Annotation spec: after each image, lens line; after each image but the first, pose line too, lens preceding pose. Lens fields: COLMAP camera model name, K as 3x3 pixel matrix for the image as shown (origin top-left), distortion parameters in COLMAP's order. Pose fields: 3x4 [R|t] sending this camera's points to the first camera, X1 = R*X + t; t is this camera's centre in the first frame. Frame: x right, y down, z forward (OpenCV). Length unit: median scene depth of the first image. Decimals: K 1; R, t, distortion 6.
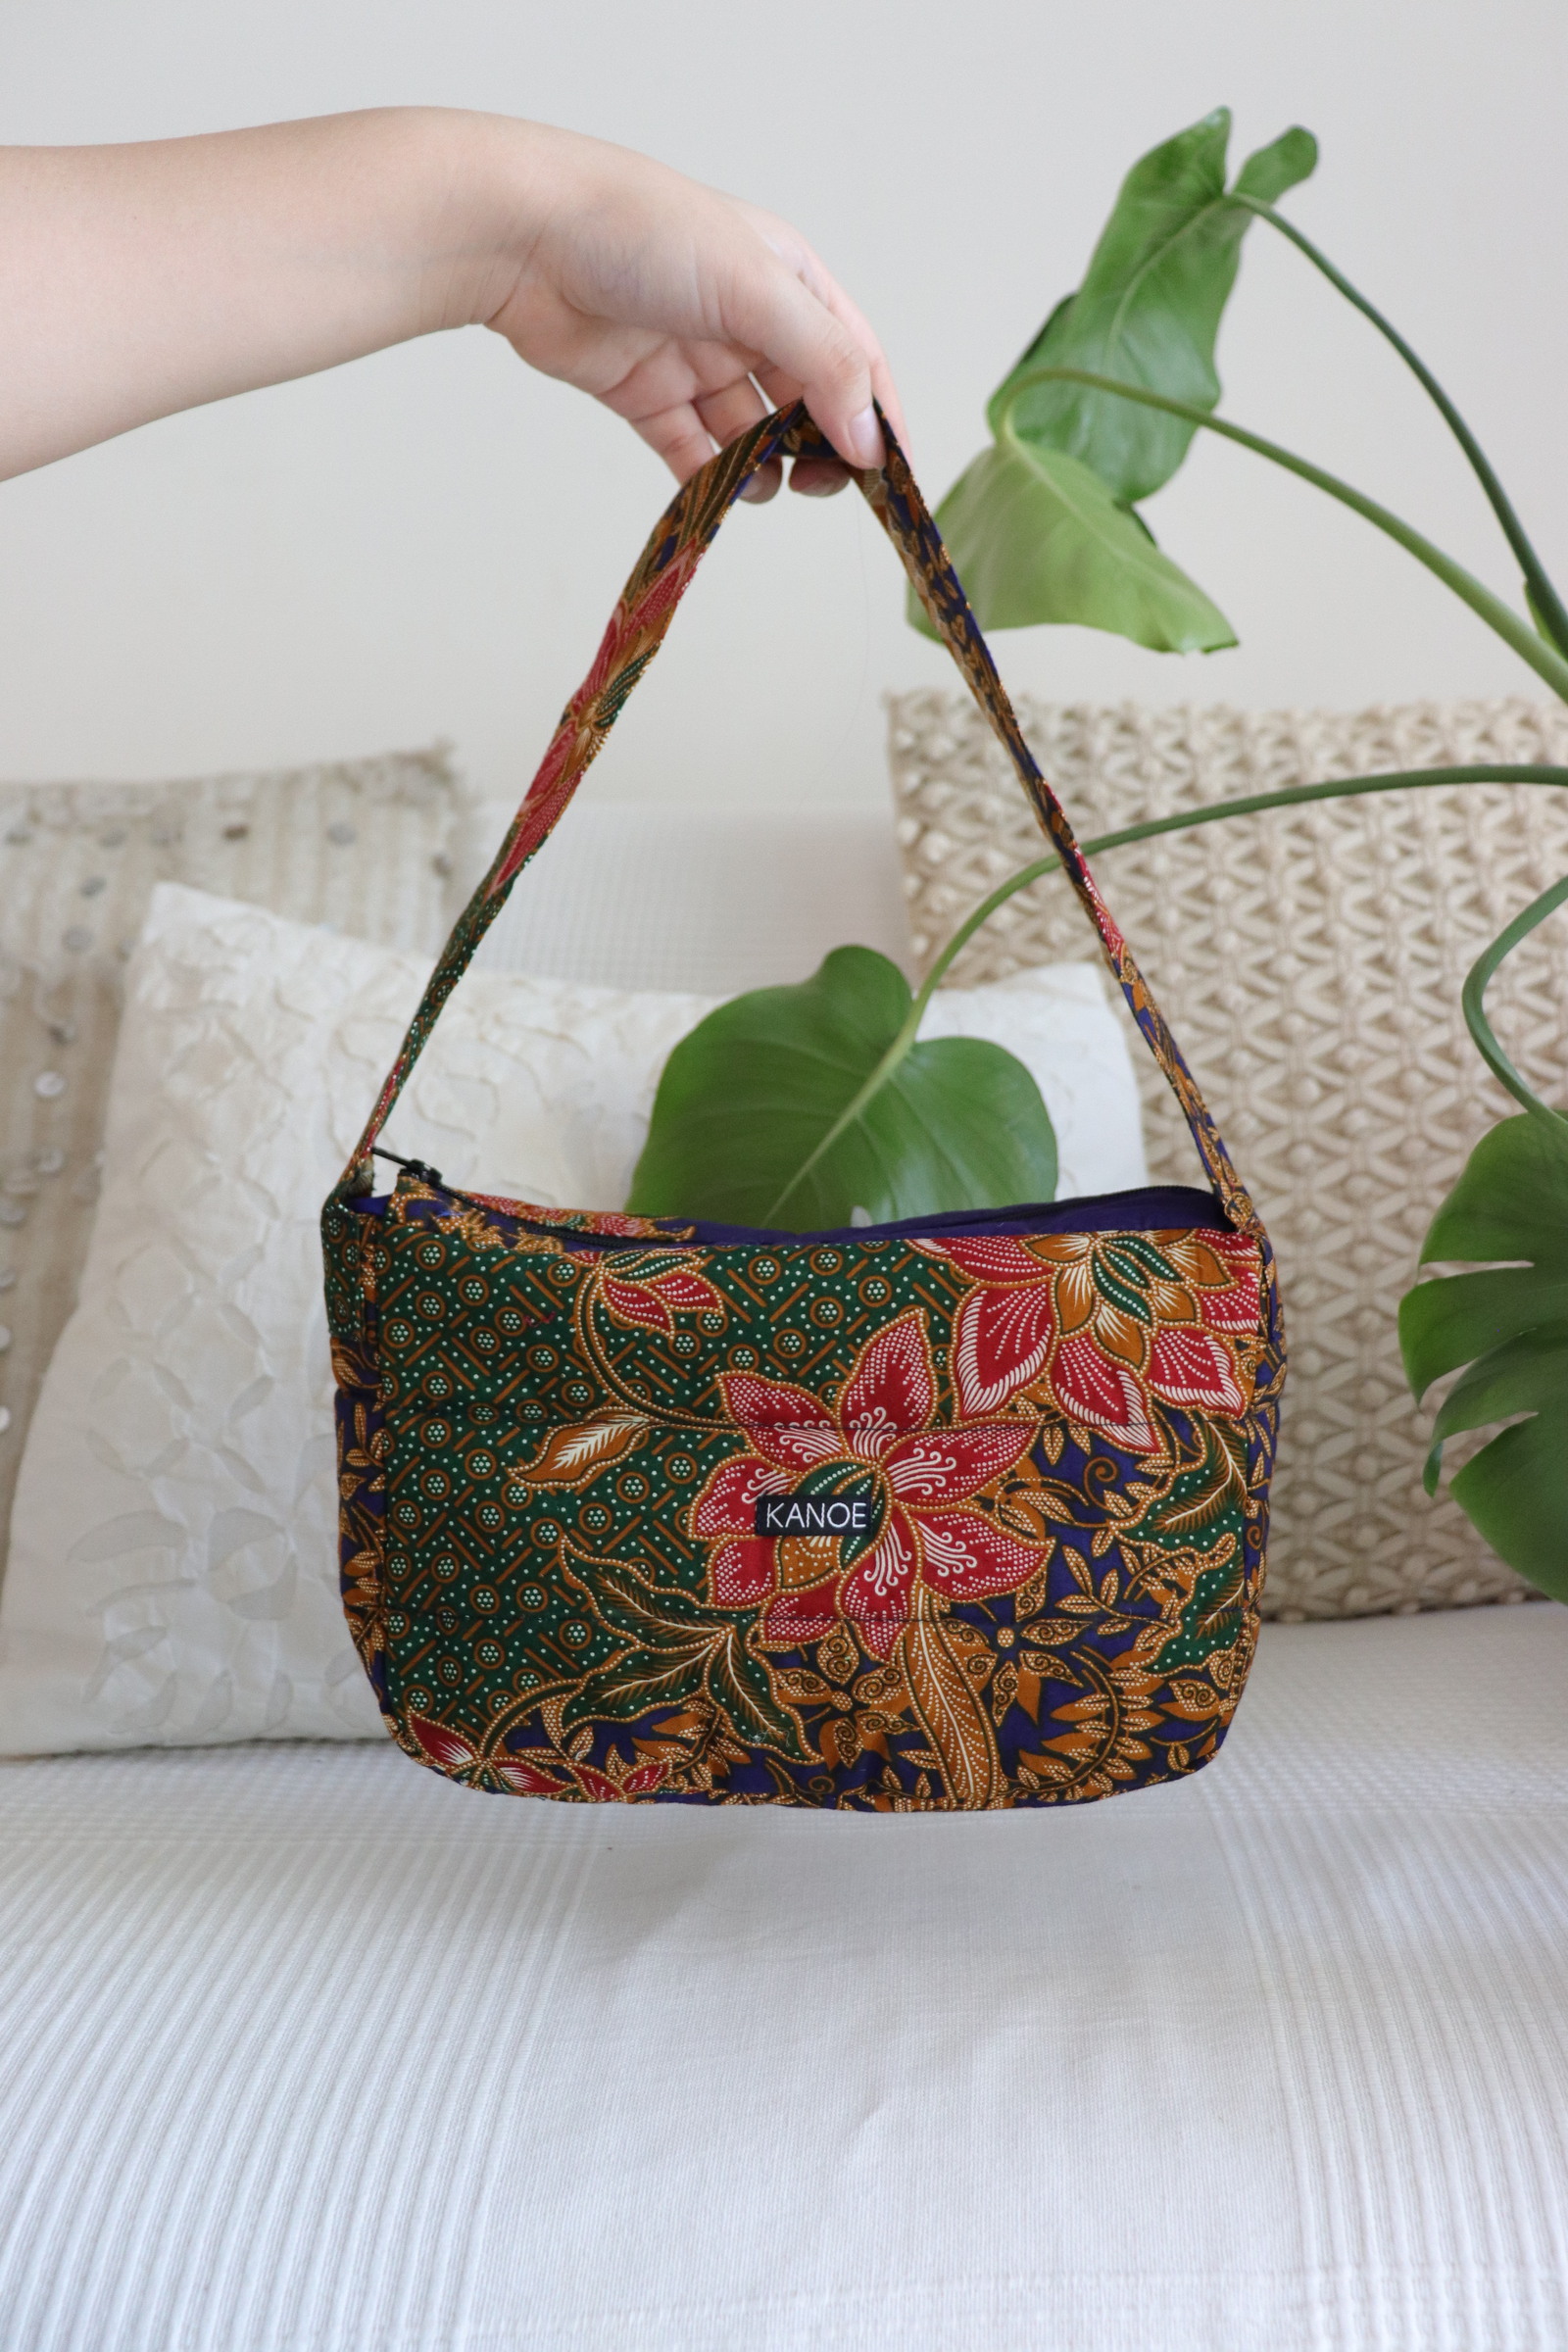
lens RADIAL K [[2112.9, 0, 797.0], [0, 2112.9, 1161.2], [0, 0, 1]] dist [-0.089278, 0.037104]
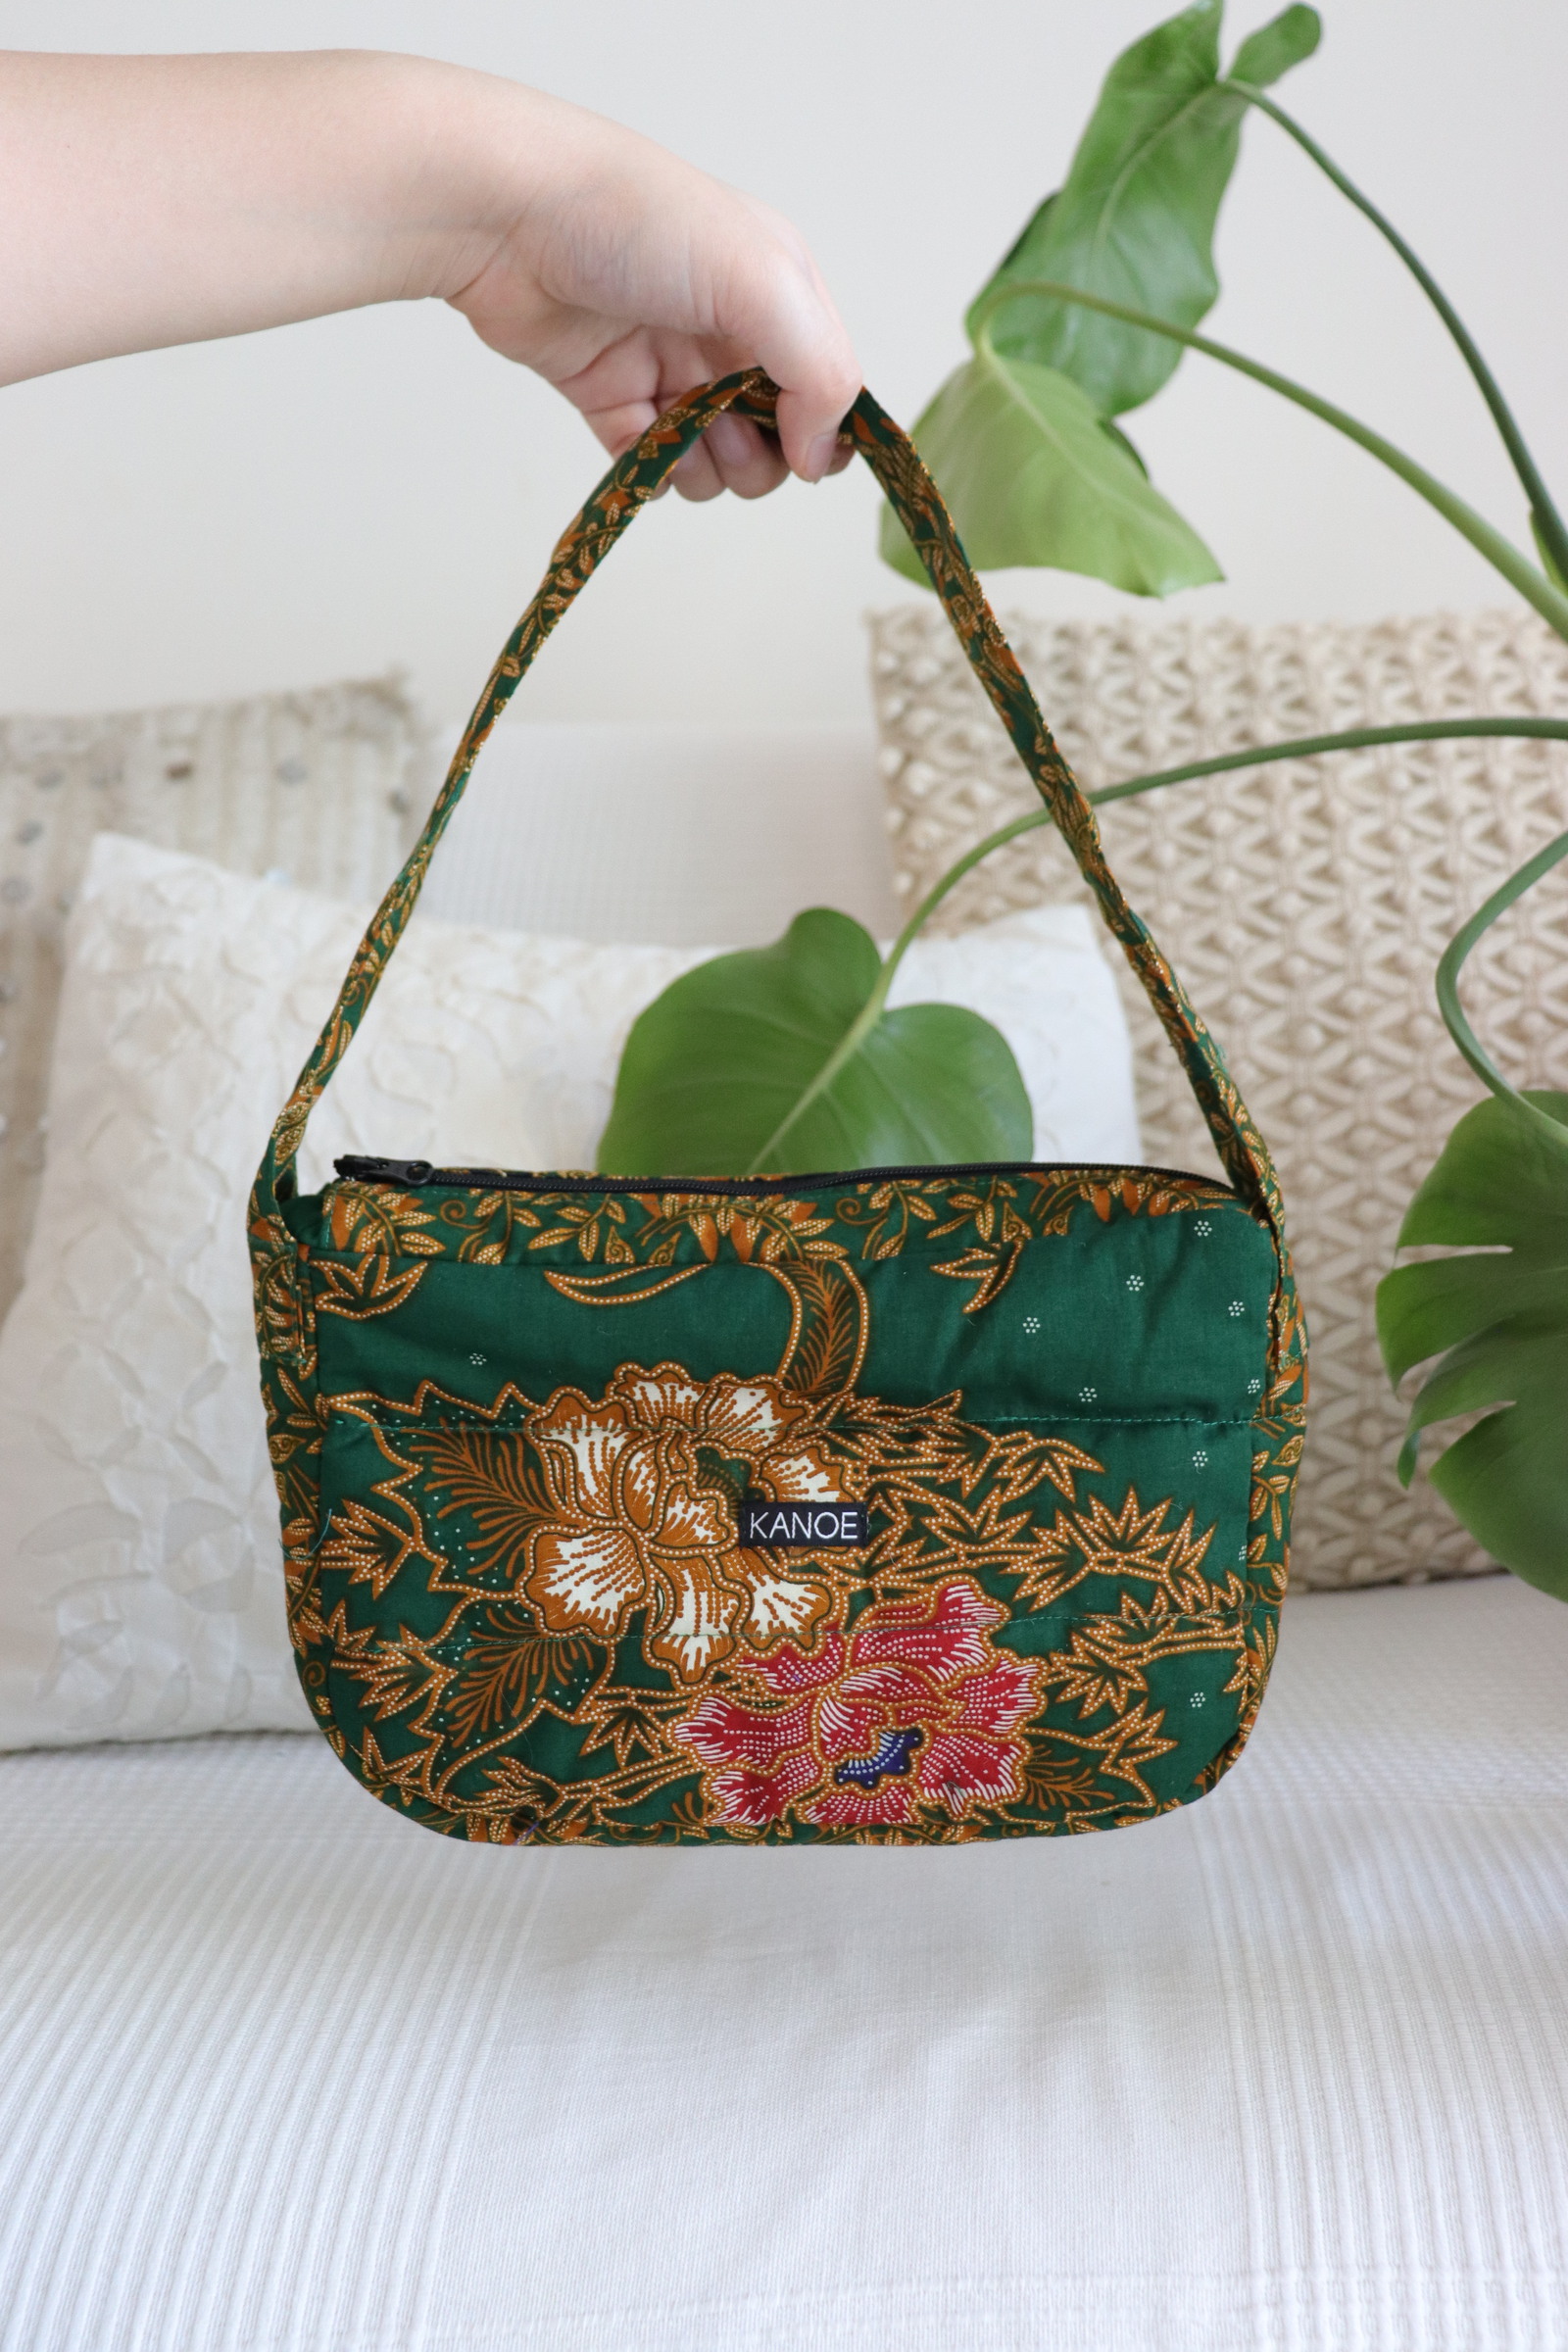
lens RADIAL K [[2333.9, 0, 796.4], [0, 2333.9, 1143.8], [0, 0, 1]] dist [-0.044306, 0.000000]
pose [[0.999905, -0.009715, -0.009784, 0.023028], [0.010137, 0.998975, 0.044106, -0.038482], [0.009345, -0.044201, 0.998979, -0.062613]]
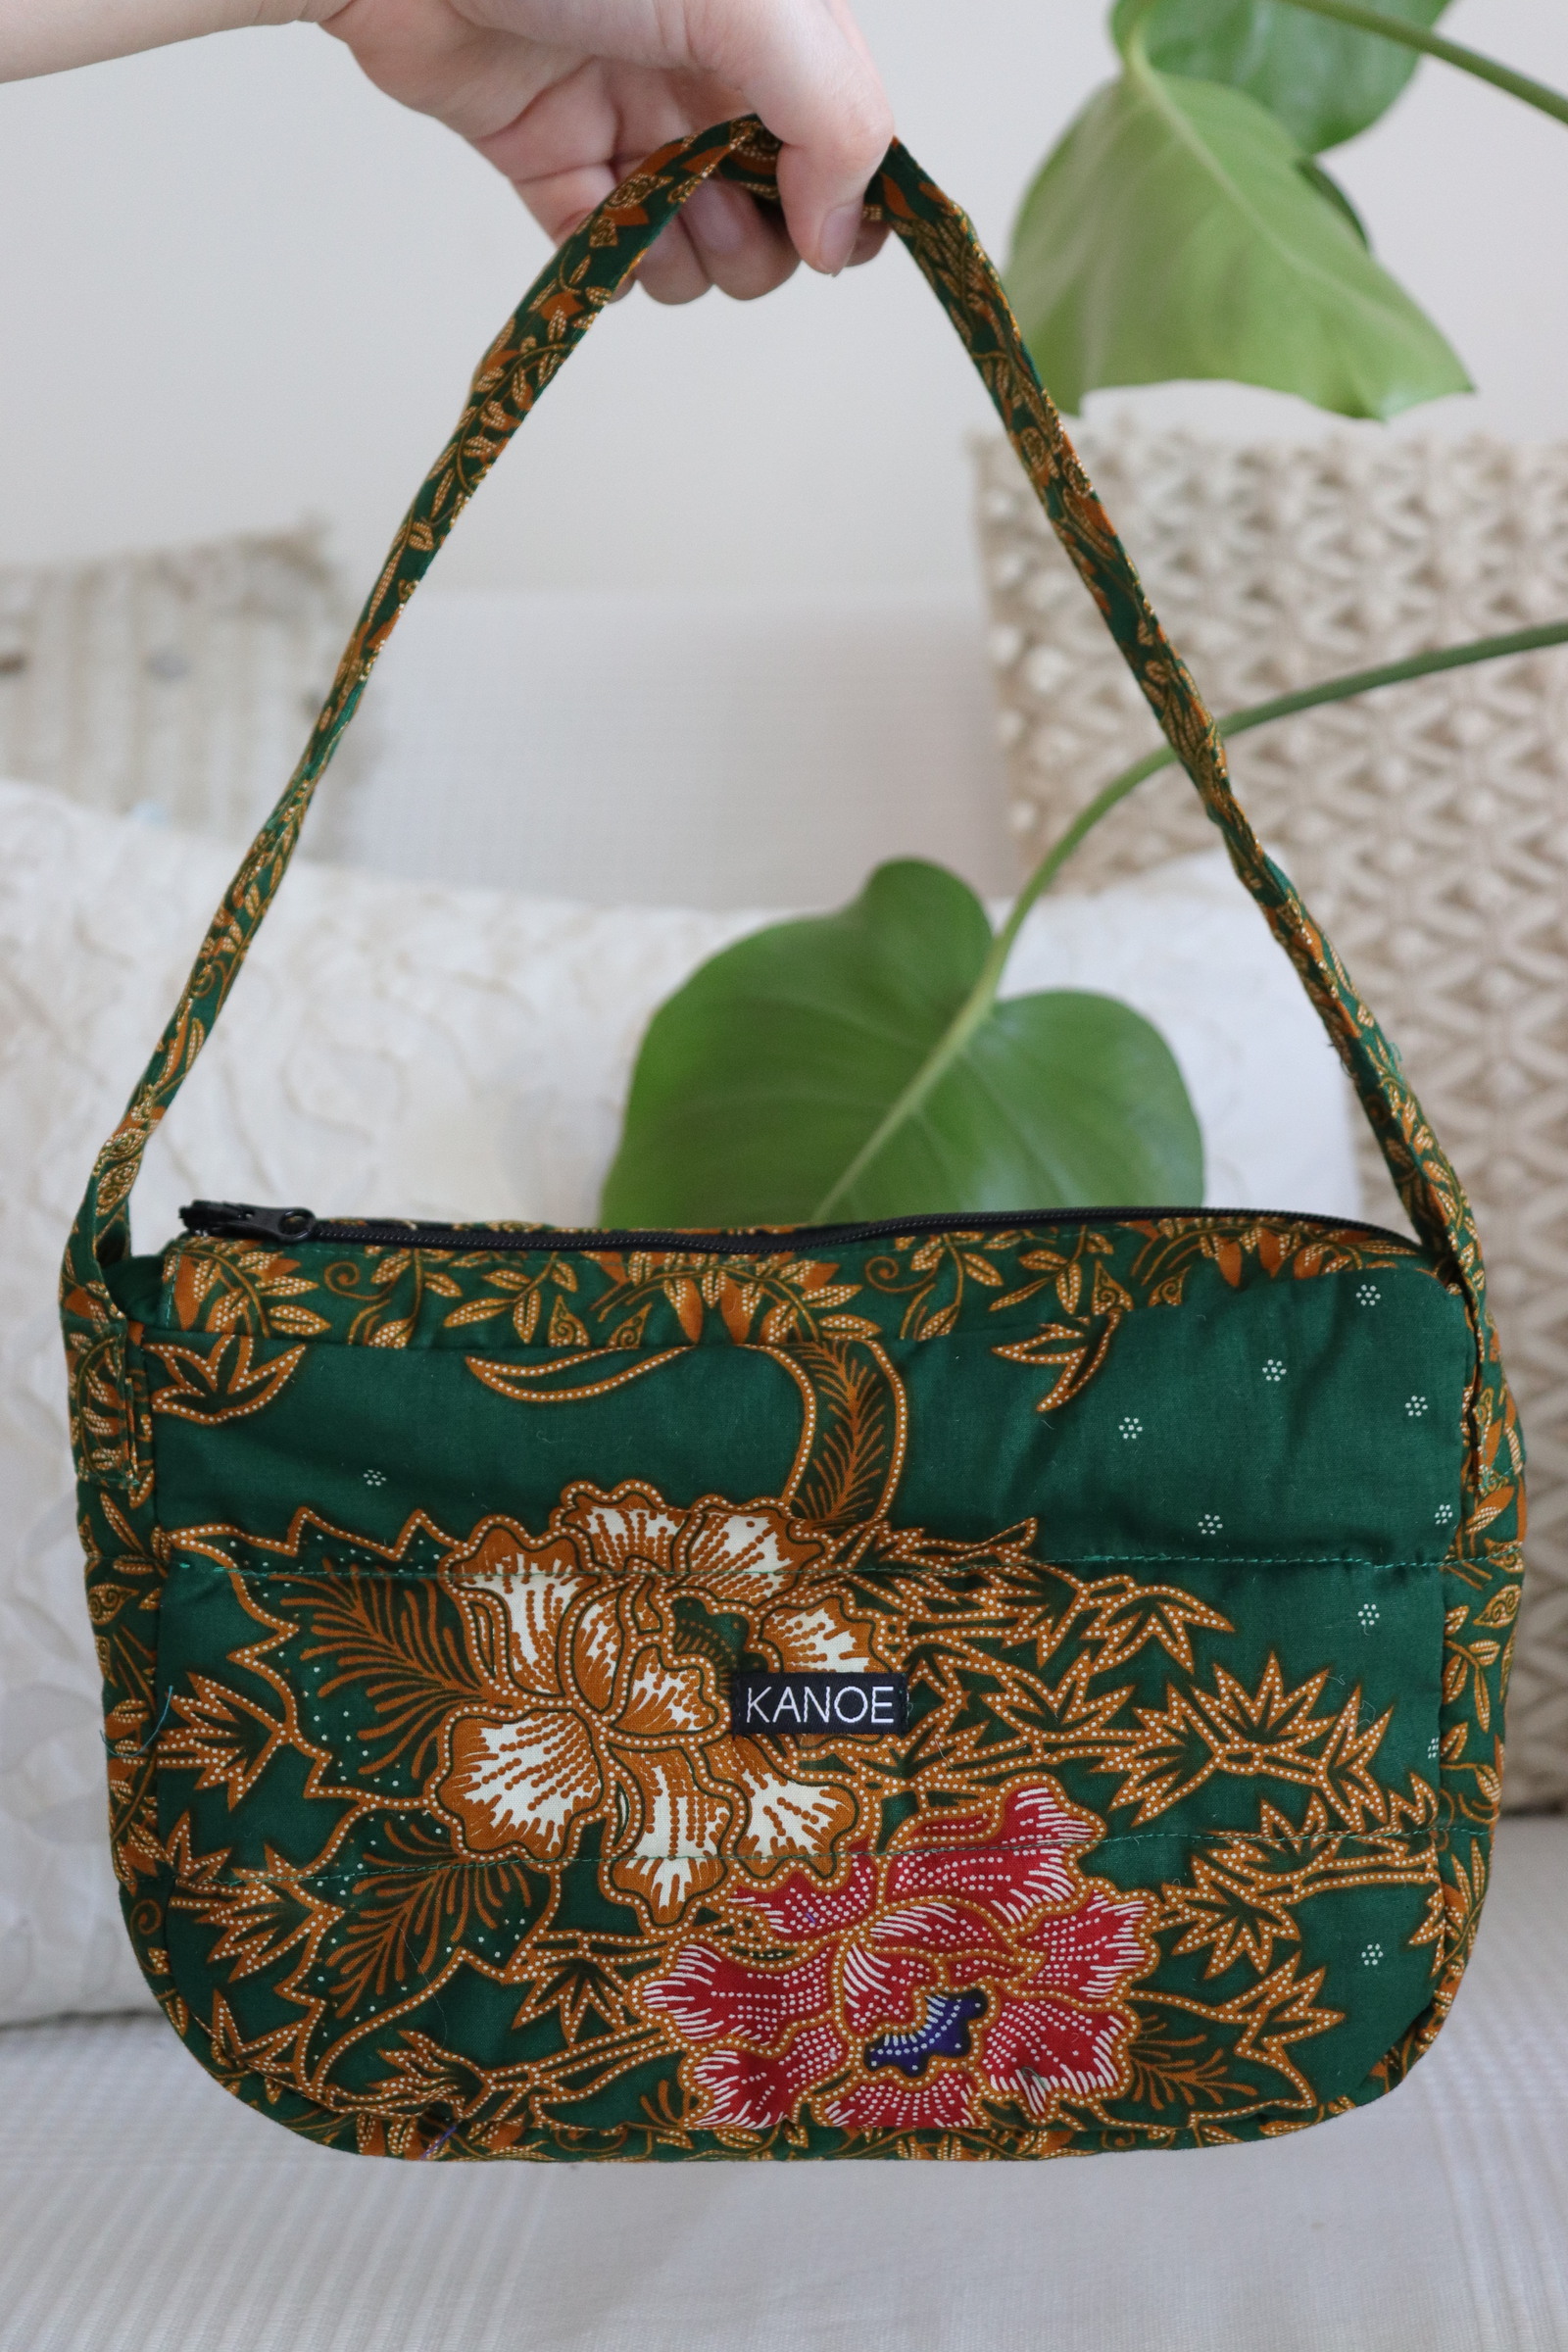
lens RADIAL K [[3333.8, 0, 806.1], [0, 3333.8, 1150.0], [0, 0, 1]] dist [0.111158, 0.000000]
pose [[0.999450, -0.014962, -0.029610, 0.022230], [0.016093, 0.999135, 0.038338, -0.045126], [0.029011, -0.038793, 0.998826, -0.095714]]
